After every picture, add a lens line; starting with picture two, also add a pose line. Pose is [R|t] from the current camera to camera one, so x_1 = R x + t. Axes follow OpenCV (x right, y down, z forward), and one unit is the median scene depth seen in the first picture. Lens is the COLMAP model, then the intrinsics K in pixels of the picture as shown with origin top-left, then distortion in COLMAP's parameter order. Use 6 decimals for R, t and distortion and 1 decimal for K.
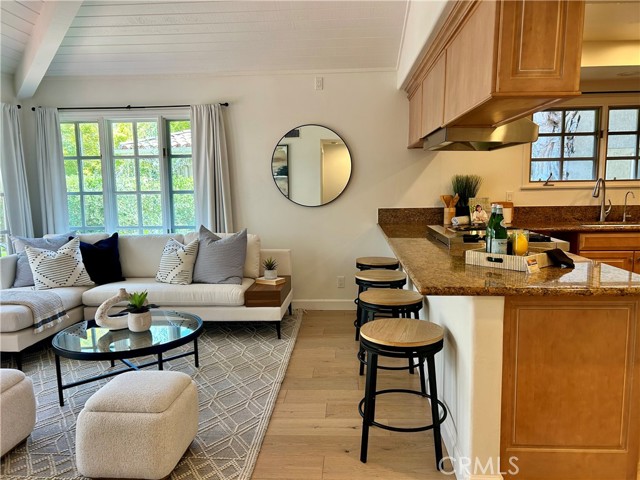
lens RADIAL K [[484.8, 0, 323.4], [0, 484.8, 241.5], [0, 0, 1]] dist [0.039515, -0.039938]
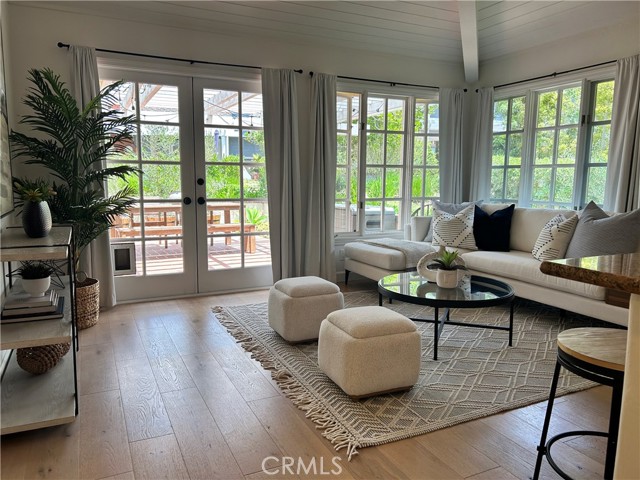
lens RADIAL K [[484.8, 0, 317.8], [0, 484.8, 243.2], [0, 0, 1]] dist [0.039515, -0.039938]
pose [[0.485122, 0.137676, -0.863541, 0.256649], [-0.120068, 0.988662, 0.090172, 0.018755], [0.866164, 0.059939, 0.496152, 0.159349]]
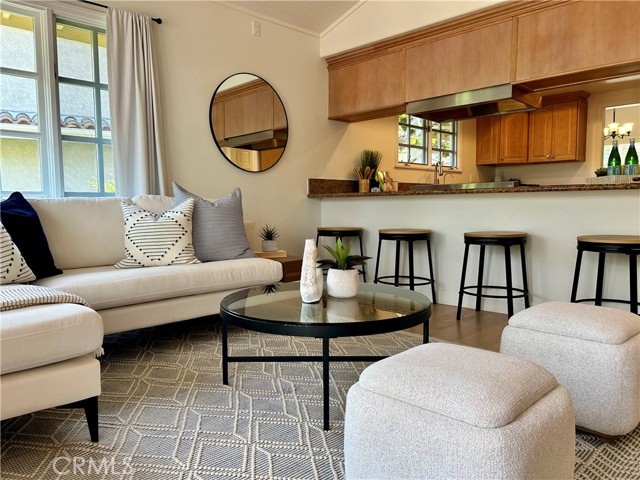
lens RADIAL K [[484.8, 0, 318.5], [0, 484.8, 242.8], [0, 0, 1]] dist [0.039515, -0.039938]
pose [[0.666636, -0.047325, 0.743880, -0.610516], [0.091053, 0.995679, -0.018254, 0.079435], [-0.739801, 0.079901, 0.668064, 0.384093]]
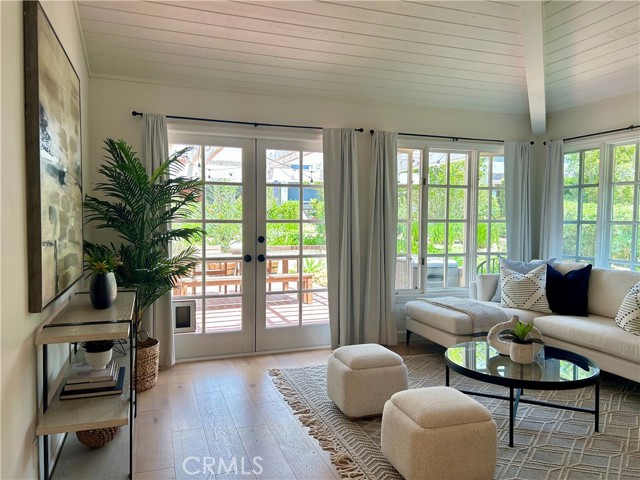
lens RADIAL K [[484.8, 0, 322.4], [0, 484.8, 240.3], [0, 0, 1]] dist [0.039515, -0.039938]
pose [[0.389268, 0.063241, -0.918951, 0.230628], [-0.123289, 0.992241, 0.016059, -0.015769], [0.912837, 0.107045, 0.394044, 0.160071]]
